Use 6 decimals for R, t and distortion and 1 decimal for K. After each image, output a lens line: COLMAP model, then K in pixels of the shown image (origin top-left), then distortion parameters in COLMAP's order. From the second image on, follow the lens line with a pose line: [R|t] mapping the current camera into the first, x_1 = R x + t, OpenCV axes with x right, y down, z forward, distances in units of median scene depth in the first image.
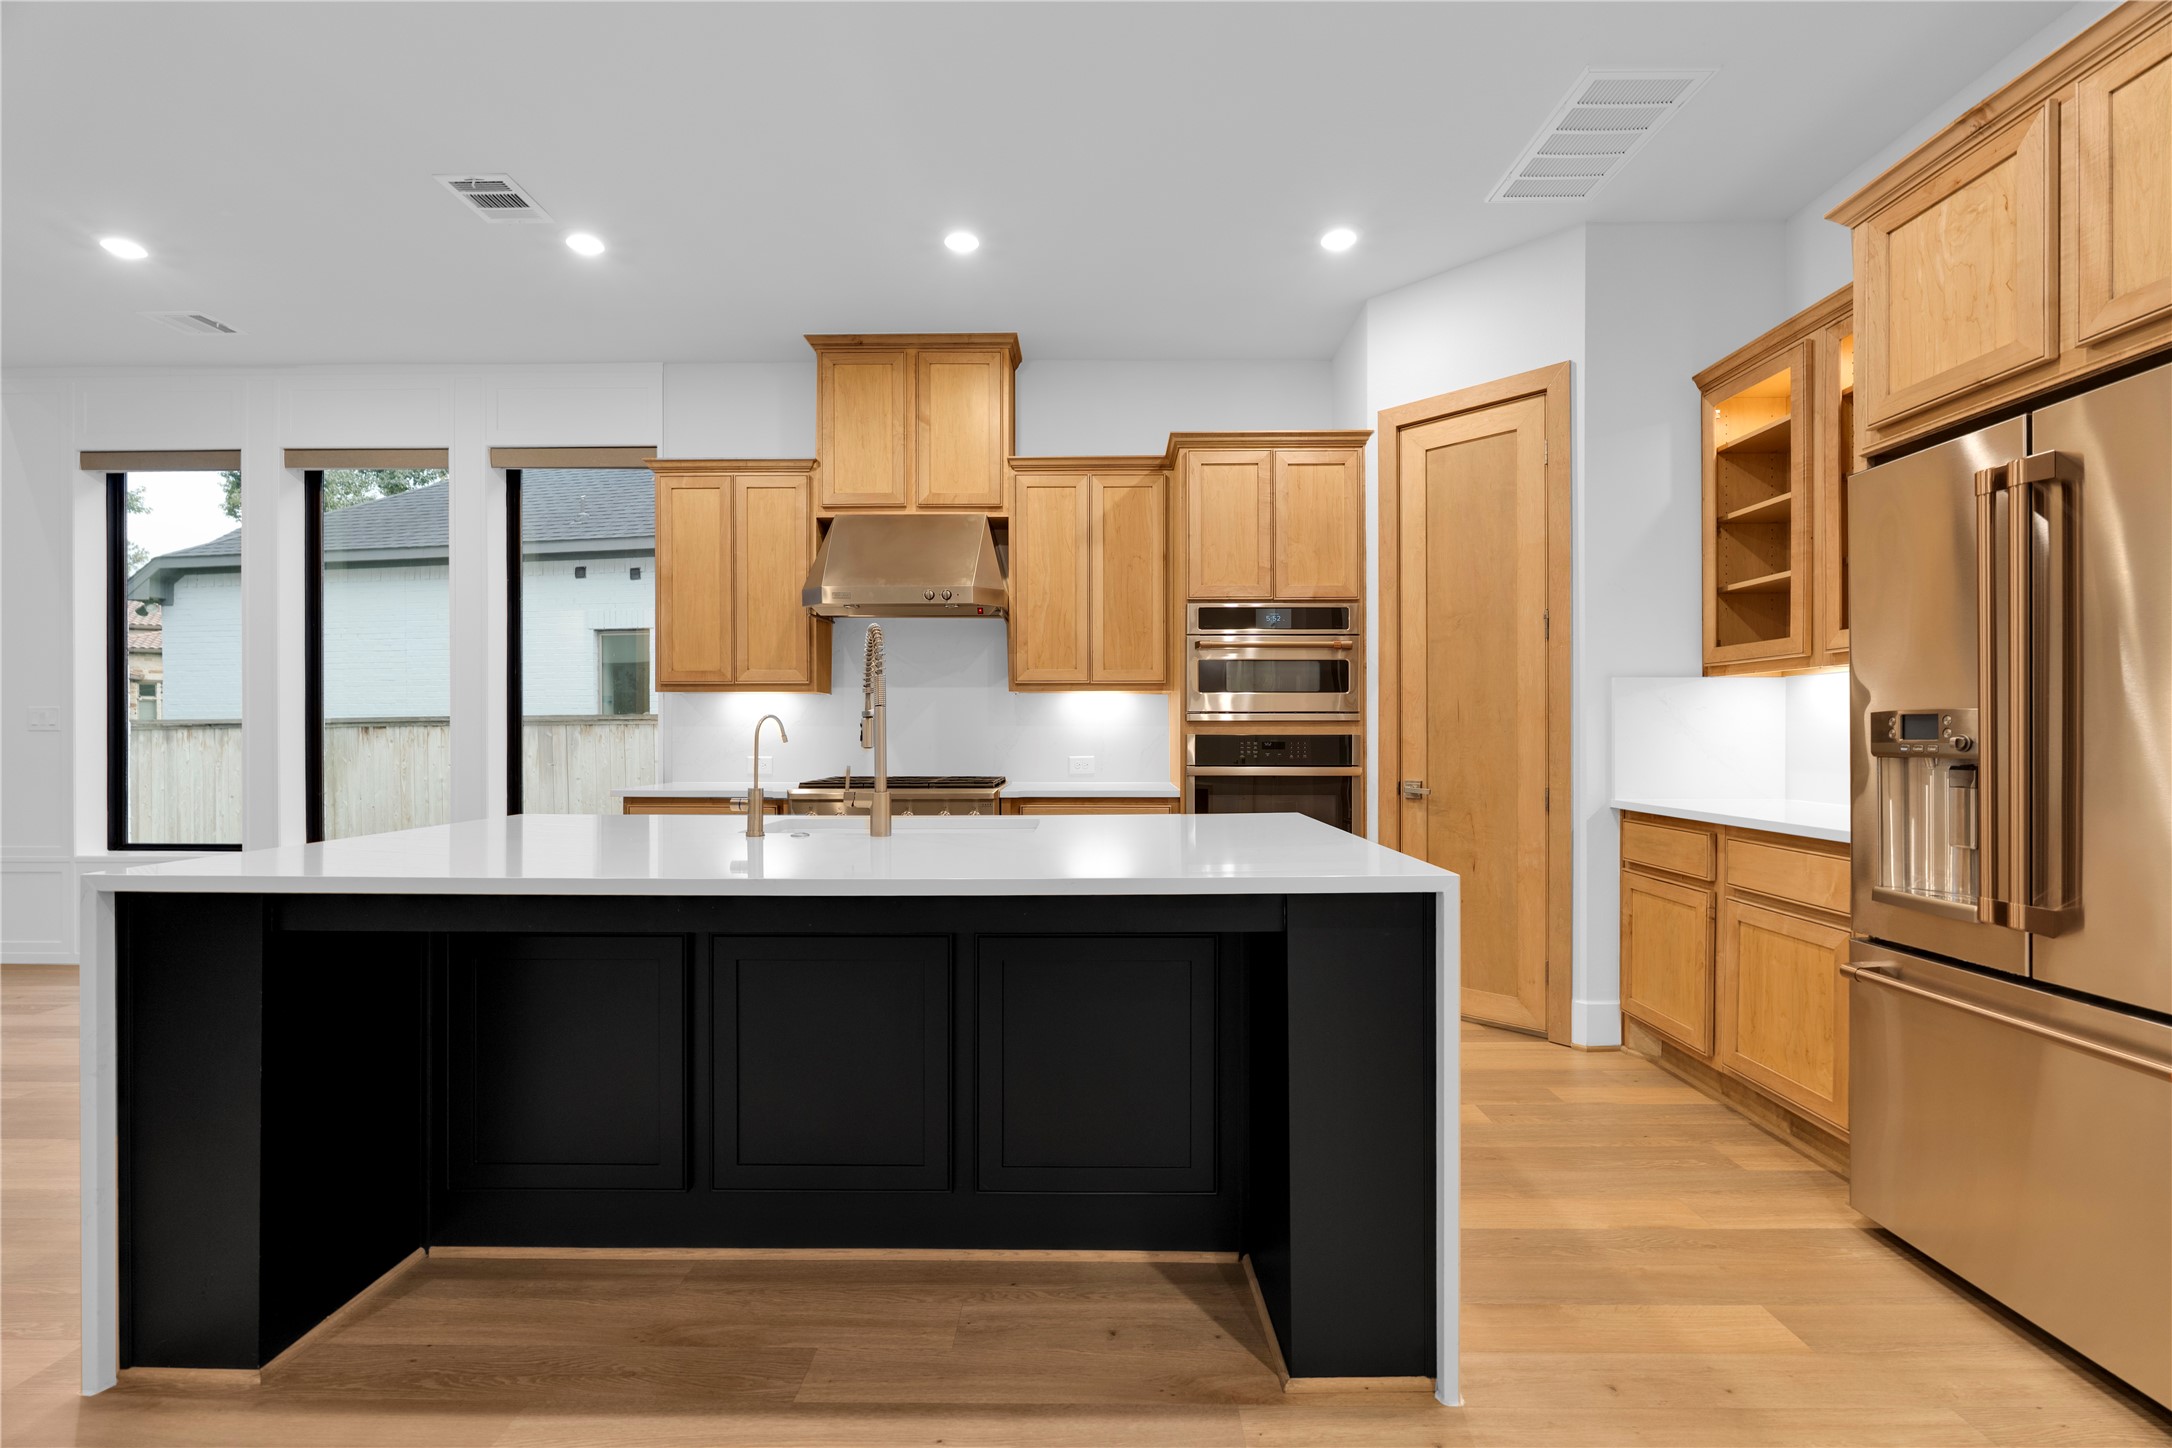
lens RADIAL K [[961.1, 0, 1089.6], [0, 961.1, 734.9], [0, 0, 1]] dist [-0.005197, -0.000055]
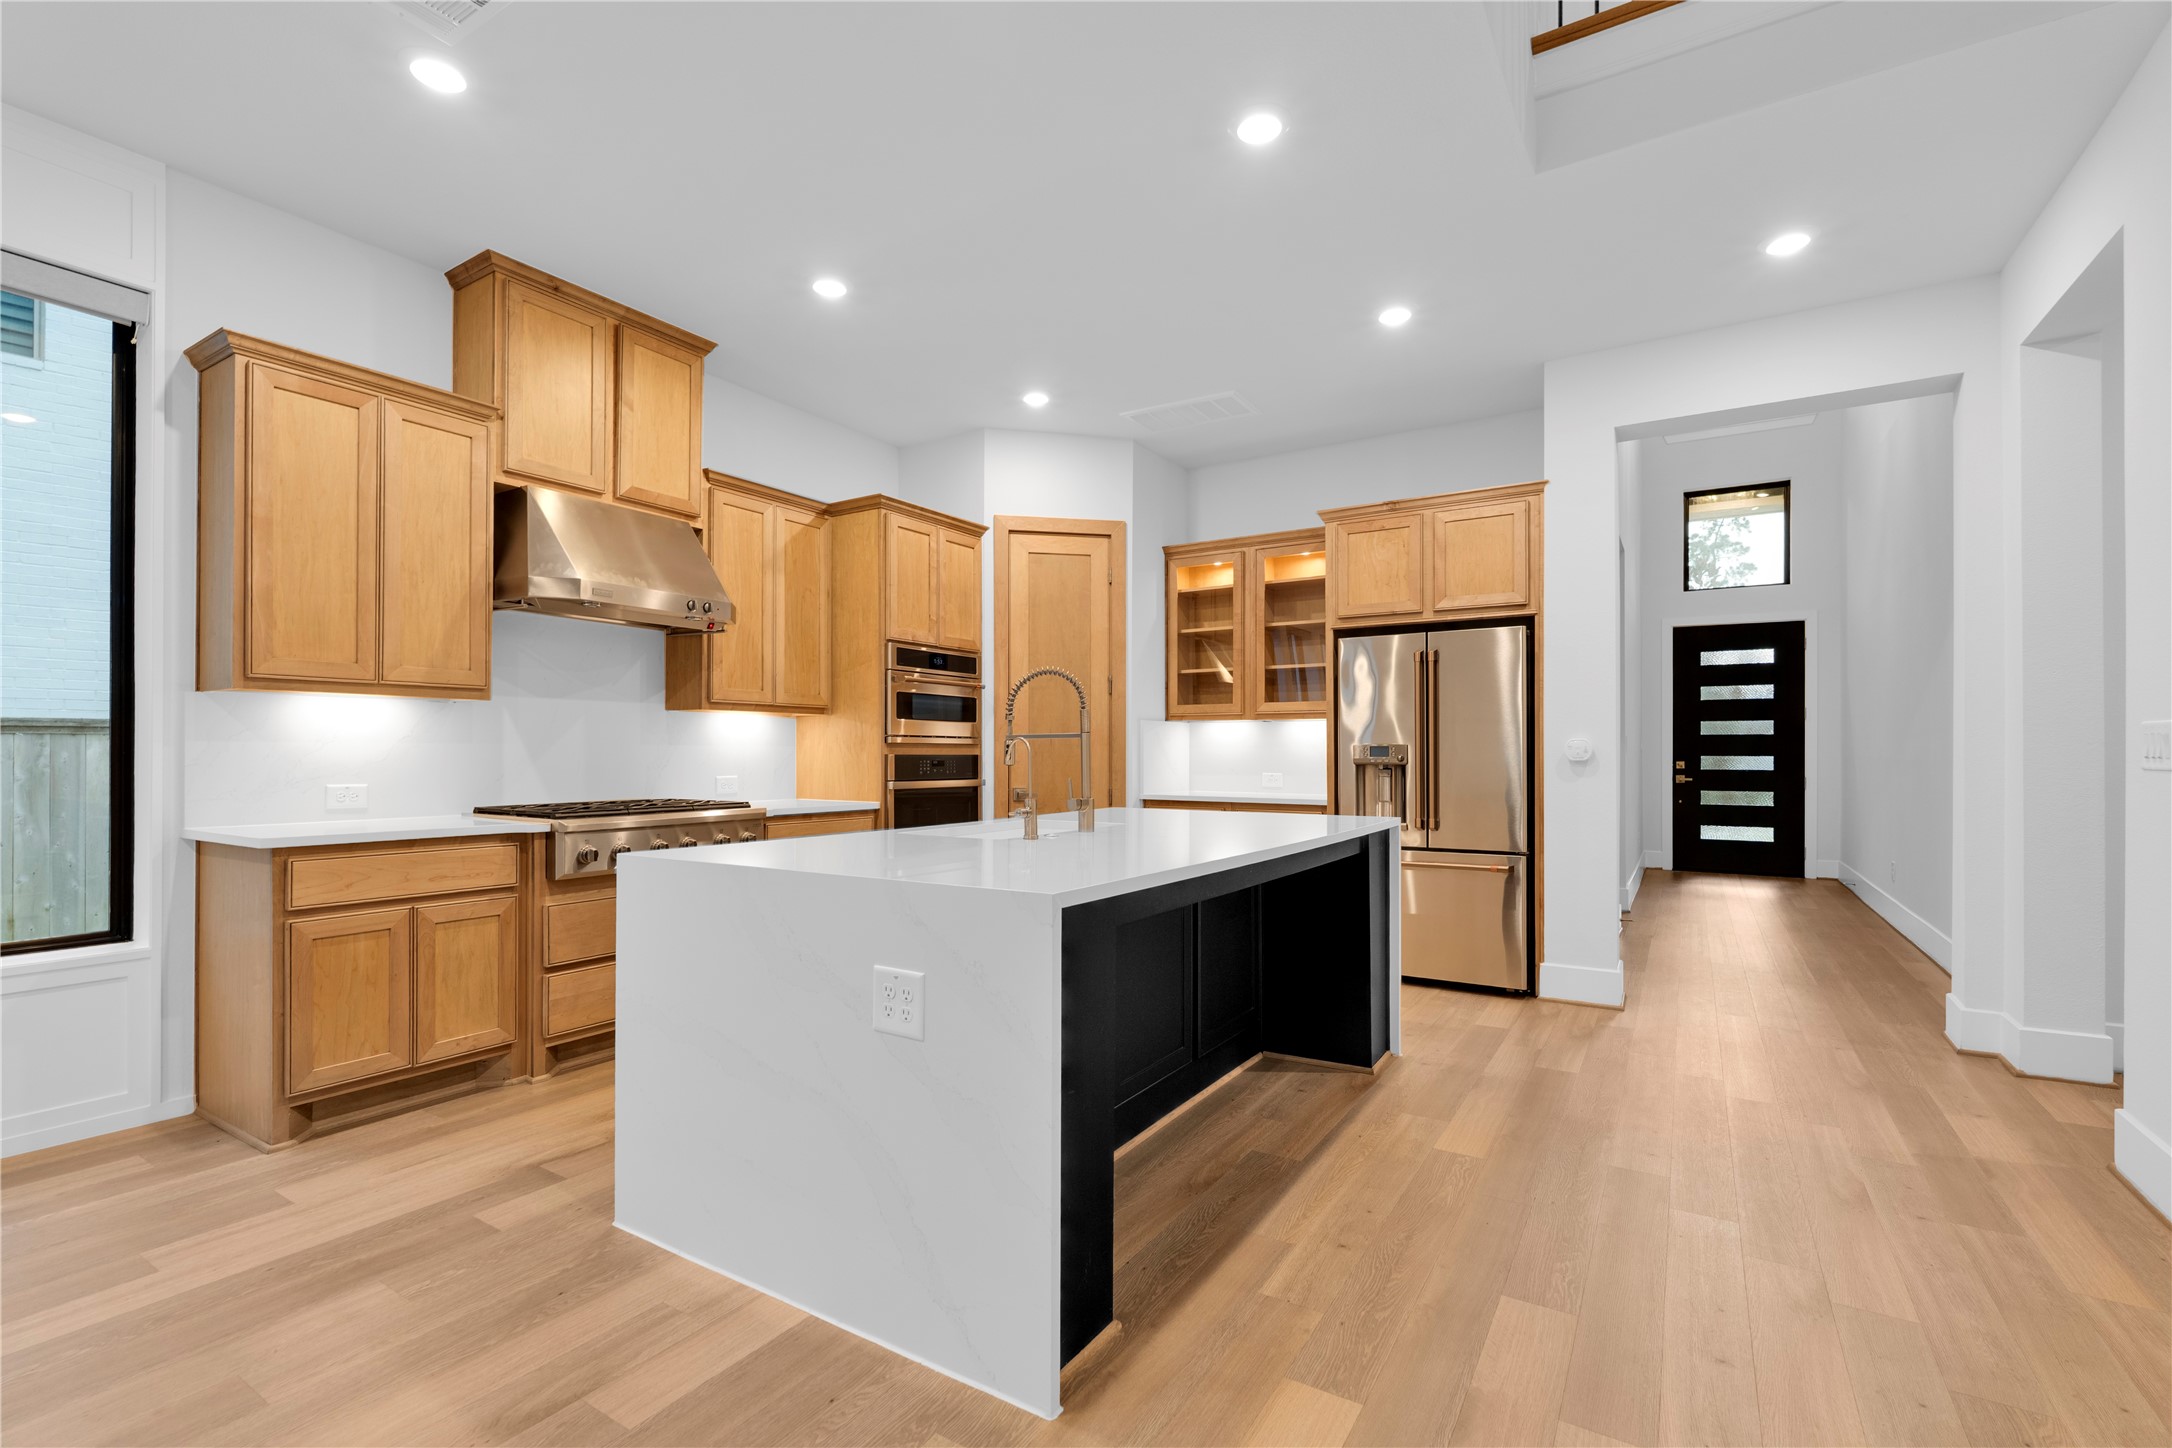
lens RADIAL K [[961.1, 0, 1082.2], [0, 961.1, 754.9], [0, 0, 1]] dist [-0.005197, -0.000055]
pose [[0.526093, 0.000488, 0.850427, -0.870453], [-0.002430, 0.999997, 0.000929, -0.001560], [-0.850424, -0.002555, 0.526092, 0.206250]]
